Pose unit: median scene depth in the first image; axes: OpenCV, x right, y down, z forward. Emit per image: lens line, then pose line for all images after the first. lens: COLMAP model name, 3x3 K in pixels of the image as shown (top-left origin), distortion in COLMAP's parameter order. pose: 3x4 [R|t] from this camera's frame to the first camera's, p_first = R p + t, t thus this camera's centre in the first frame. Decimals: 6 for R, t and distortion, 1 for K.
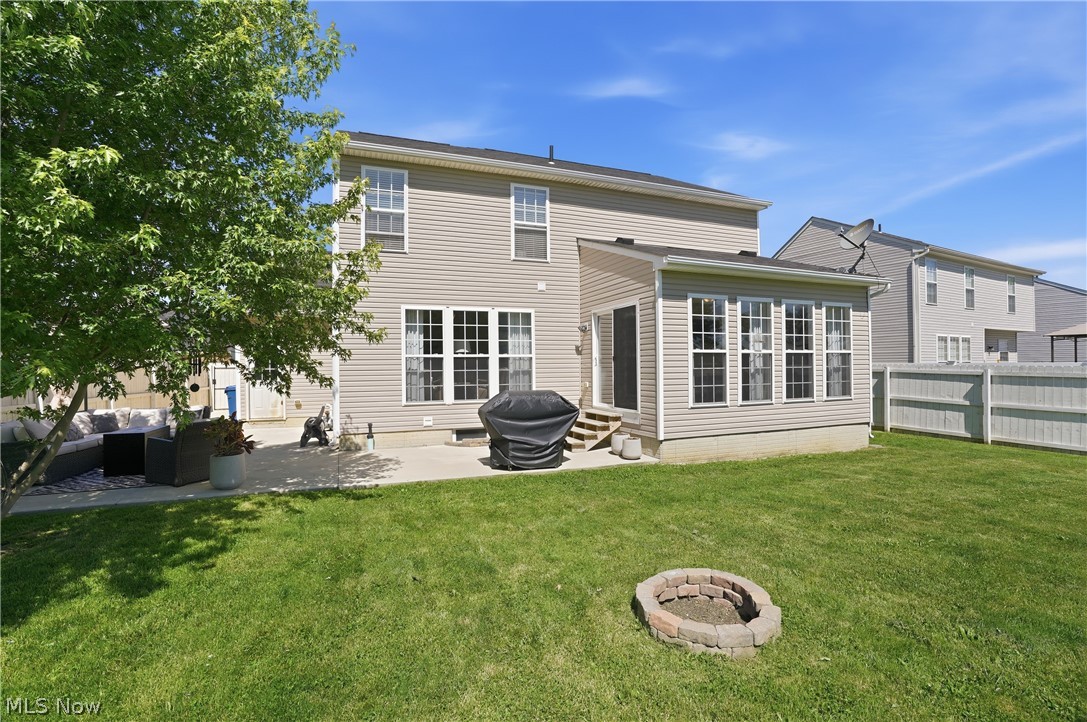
lens RADIAL K [[522.7, 0, 563.6], [0, 522.7, 381.1], [0, 0, 1]] dist [-0.000815, -0.000066]
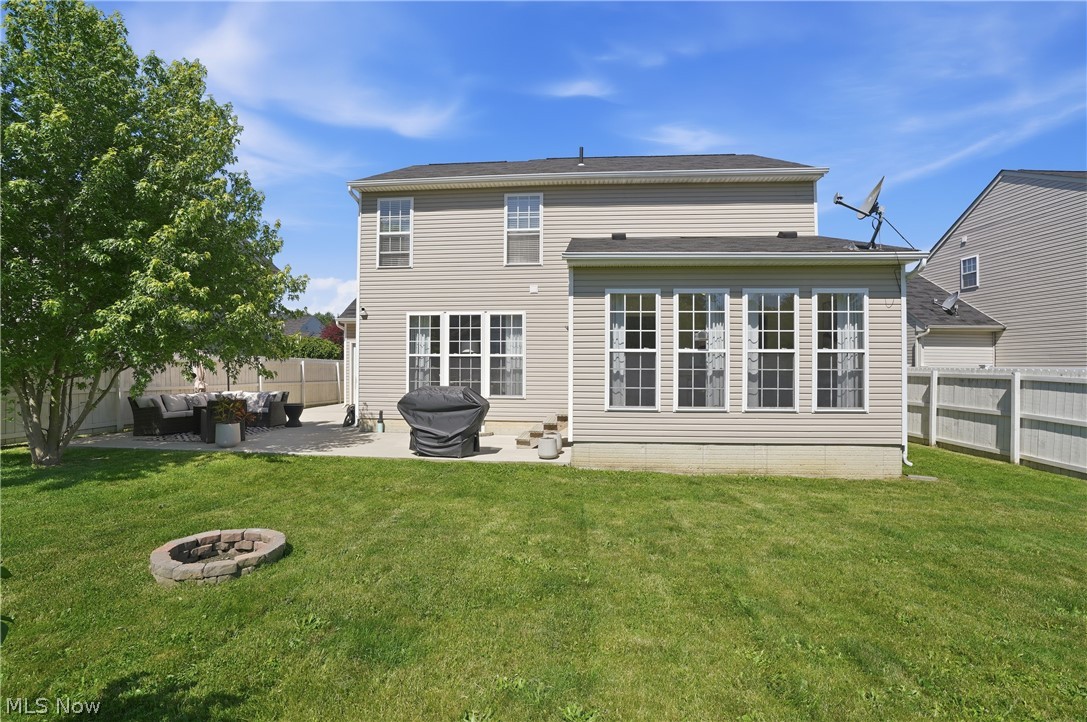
lens RADIAL K [[512.6, 0, 541.5], [0, 512.6, 387.5], [0, 0, 1]] dist [-0.000811, 0.000125]
pose [[0.886038, 0.031266, -0.462556, 0.479487], [-0.026029, 0.999504, 0.017701, -0.003174], [0.462880, -0.003644, 0.886413, 0.105823]]
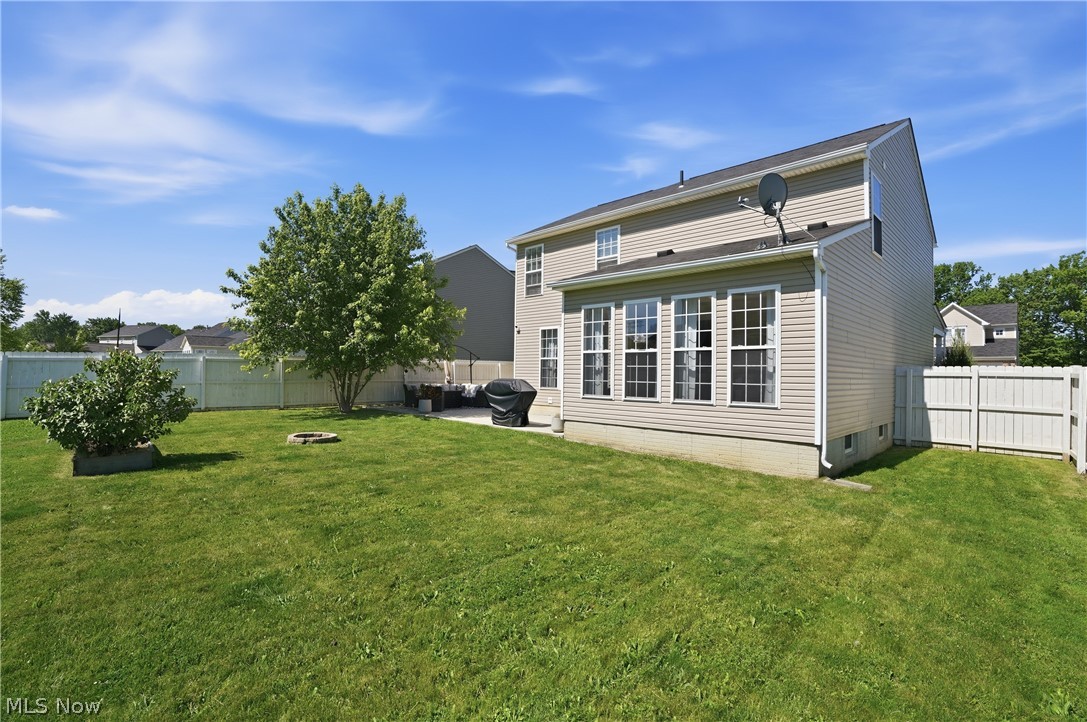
lens RADIAL K [[494.4, 0, 543.5], [0, 494.4, 361.0], [0, 0, 1]] dist [-0.000563, -0.000028]
pose [[0.377312, -0.000977, -0.926086, 1.094065], [-0.025115, 0.999621, -0.011287, -0.017834], [0.925746, 0.027517, 0.377144, 0.400553]]
